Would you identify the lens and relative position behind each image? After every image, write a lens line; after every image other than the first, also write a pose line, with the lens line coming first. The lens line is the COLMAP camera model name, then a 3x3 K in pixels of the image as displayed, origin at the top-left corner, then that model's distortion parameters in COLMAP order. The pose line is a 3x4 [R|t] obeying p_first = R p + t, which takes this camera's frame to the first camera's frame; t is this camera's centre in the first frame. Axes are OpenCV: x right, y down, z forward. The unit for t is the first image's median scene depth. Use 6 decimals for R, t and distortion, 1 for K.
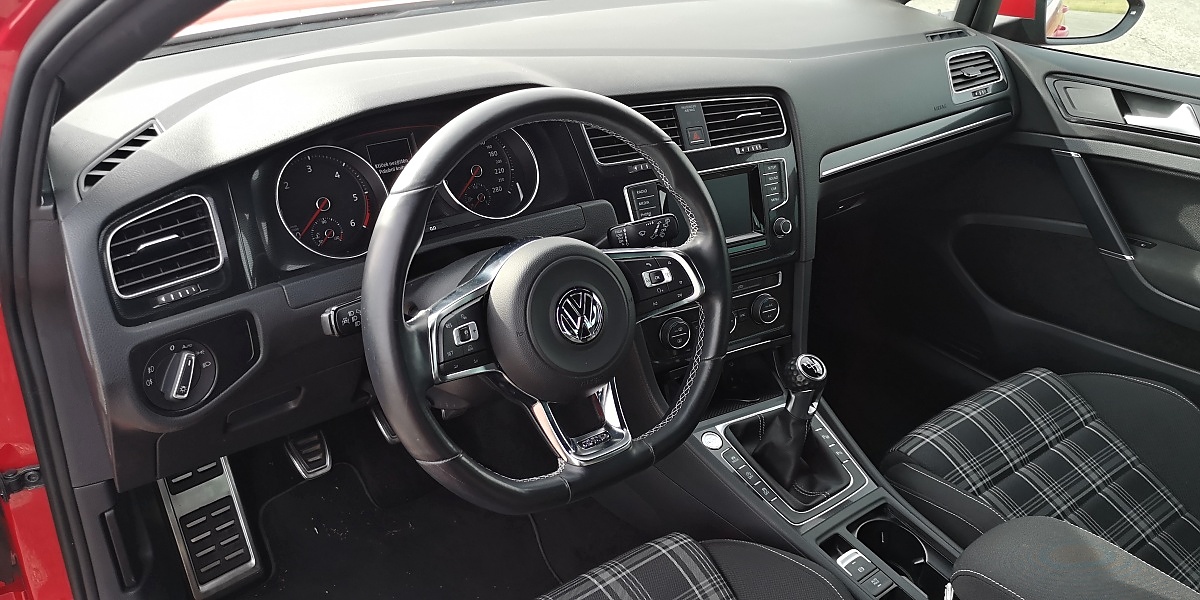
lens RADIAL K [[869.3, 0, 600.0], [0, 869.3, 300.0], [0, 0, 1]] dist [-0.006902, -0.005398]
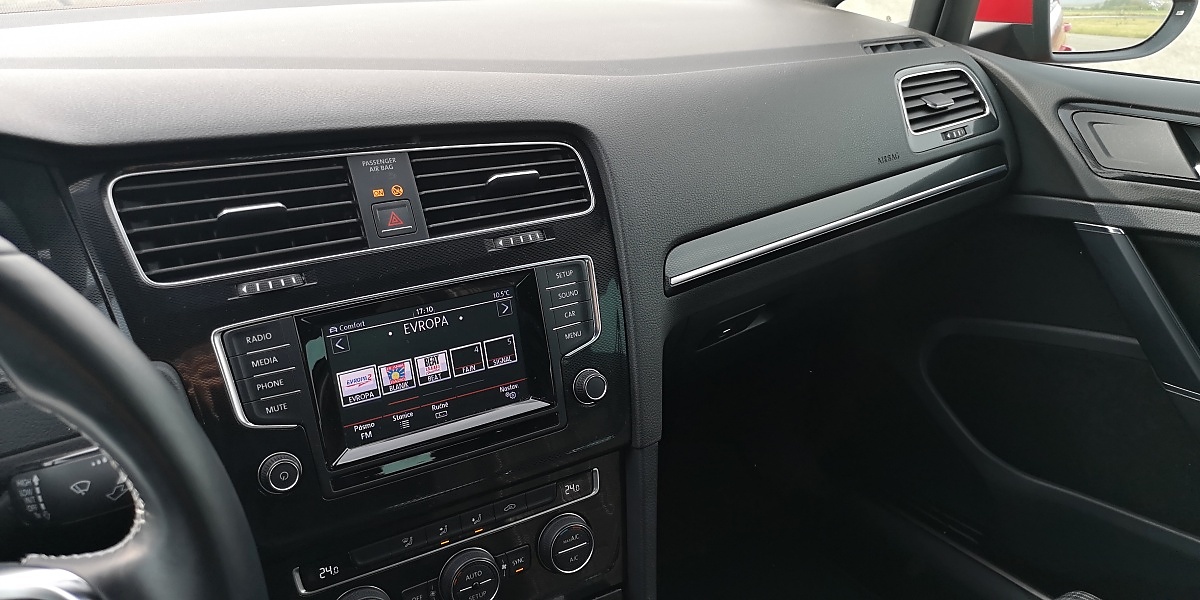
lens RADIAL K [[914.8, 0, 601.2], [0, 914.8, 282.4], [0, 0, 1]] dist [0.003503, 0.003733]
pose [[0.999379, -0.019614, 0.029281, 0.166671], [0.022367, 0.995045, -0.096873, -0.076891], [-0.027236, 0.097467, 0.994866, 0.371442]]
